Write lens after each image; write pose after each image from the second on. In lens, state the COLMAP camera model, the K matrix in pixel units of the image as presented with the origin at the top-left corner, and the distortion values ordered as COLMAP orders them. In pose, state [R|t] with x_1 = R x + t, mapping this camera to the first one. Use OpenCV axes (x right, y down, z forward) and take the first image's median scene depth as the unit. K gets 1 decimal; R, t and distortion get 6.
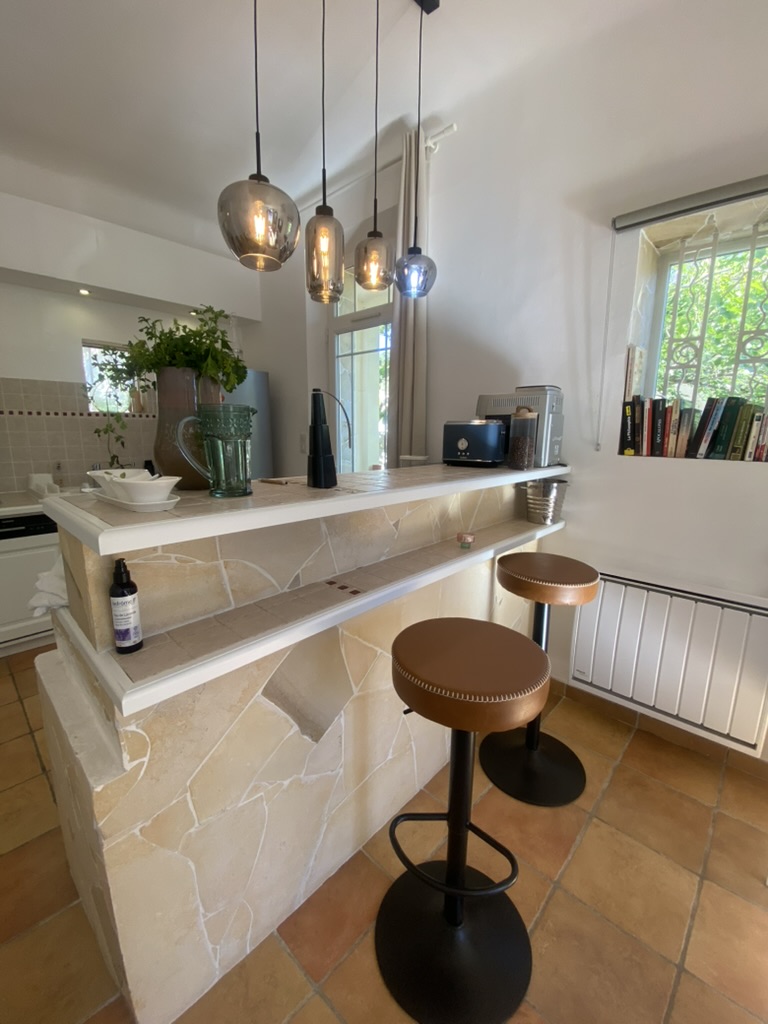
lens RADIAL K [[414.4, 0, 383.0], [0, 414.4, 509.2], [0, 0, 1]] dist [0.012775, -0.016423]
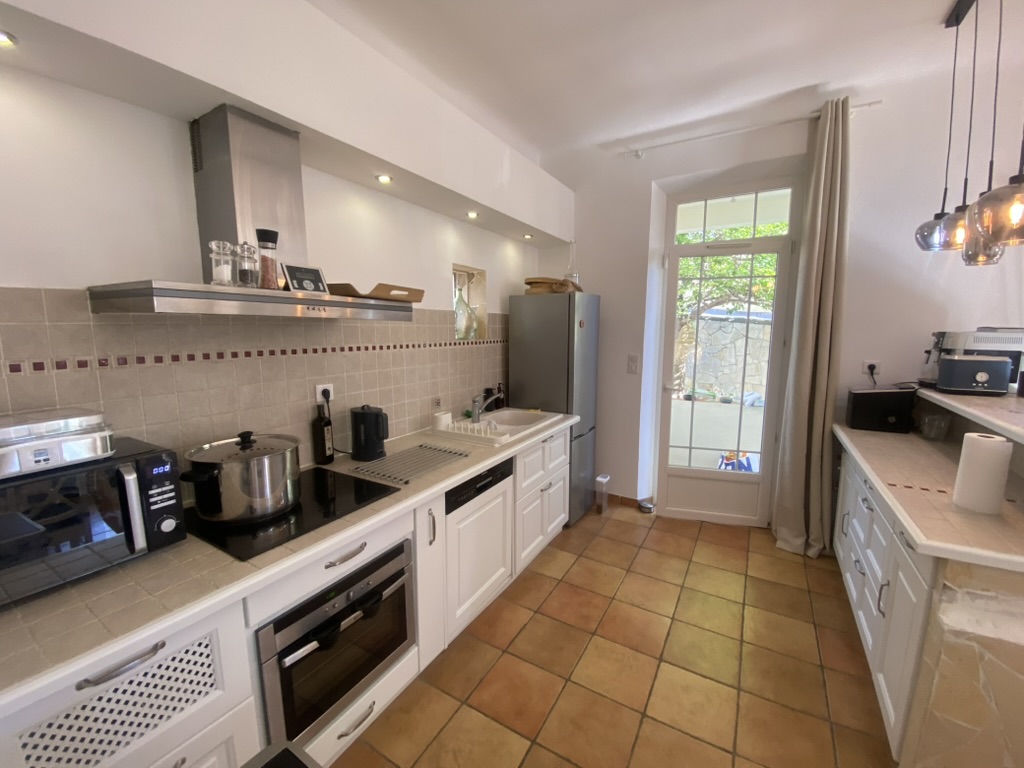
lens RADIAL K [[414.4, 0, 510.9], [0, 414.4, 385.7], [0, 0, 1]] dist [0.012775, -0.016423]
pose [[0.976904, -0.043856, 0.209129, -1.418943], [0.053670, 0.997697, -0.041482, -0.164627], [-0.206828, 0.051748, 0.977008, 0.157398]]
